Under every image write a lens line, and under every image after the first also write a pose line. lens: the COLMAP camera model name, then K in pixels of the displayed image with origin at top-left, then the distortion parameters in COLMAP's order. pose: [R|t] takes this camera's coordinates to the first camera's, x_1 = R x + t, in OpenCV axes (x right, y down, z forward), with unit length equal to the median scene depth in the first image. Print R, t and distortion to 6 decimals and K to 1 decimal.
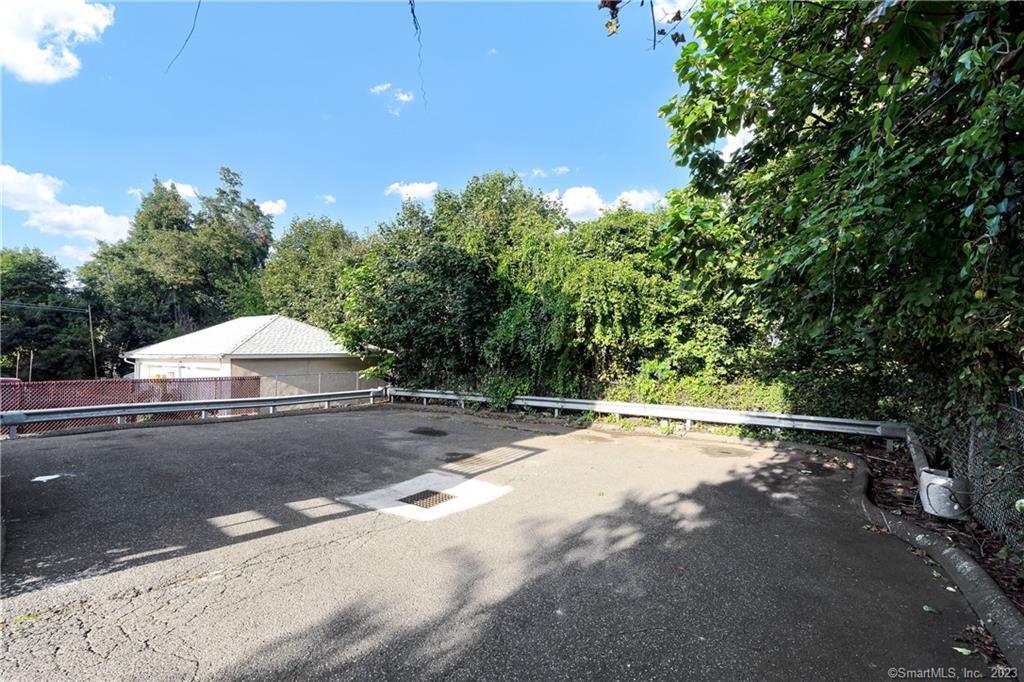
lens RADIAL K [[469.7, 0, 512.6], [0, 469.7, 342.7], [0, 0, 1]] dist [-0.004089, 0.001133]
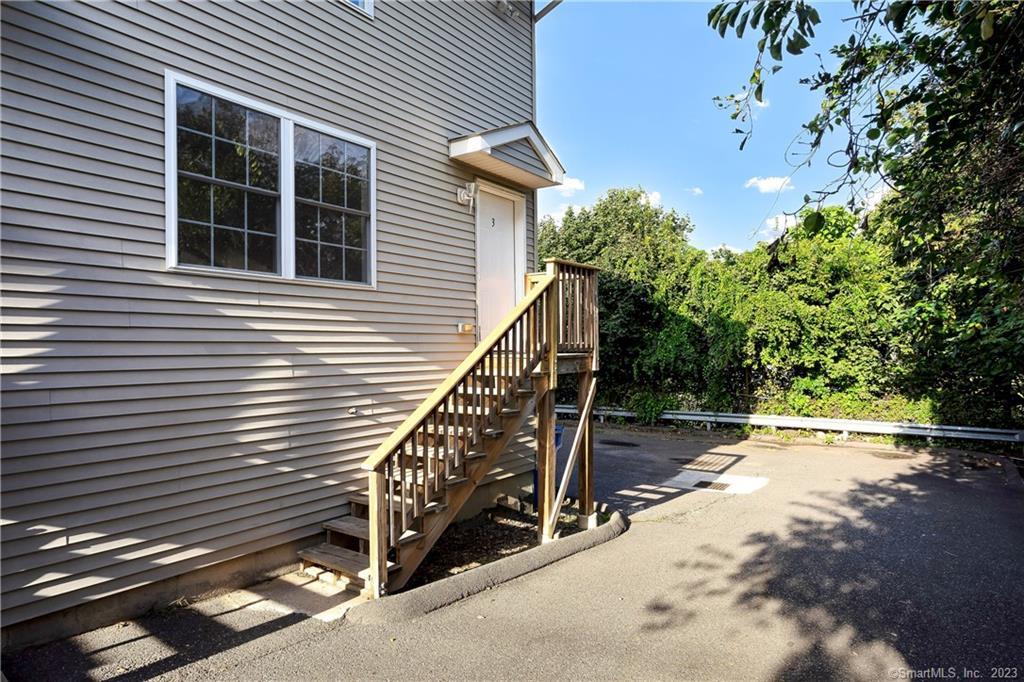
lens RADIAL K [[605.6, 0, 515.3], [0, 605.6, 342.2], [0, 0, 1]] dist [0.003857, 0.001733]
pose [[0.999771, -0.004995, 0.020797, -0.454348], [0.004884, 0.999974, 0.005364, -0.063139], [-0.020823, -0.005261, 0.999769, -0.455120]]
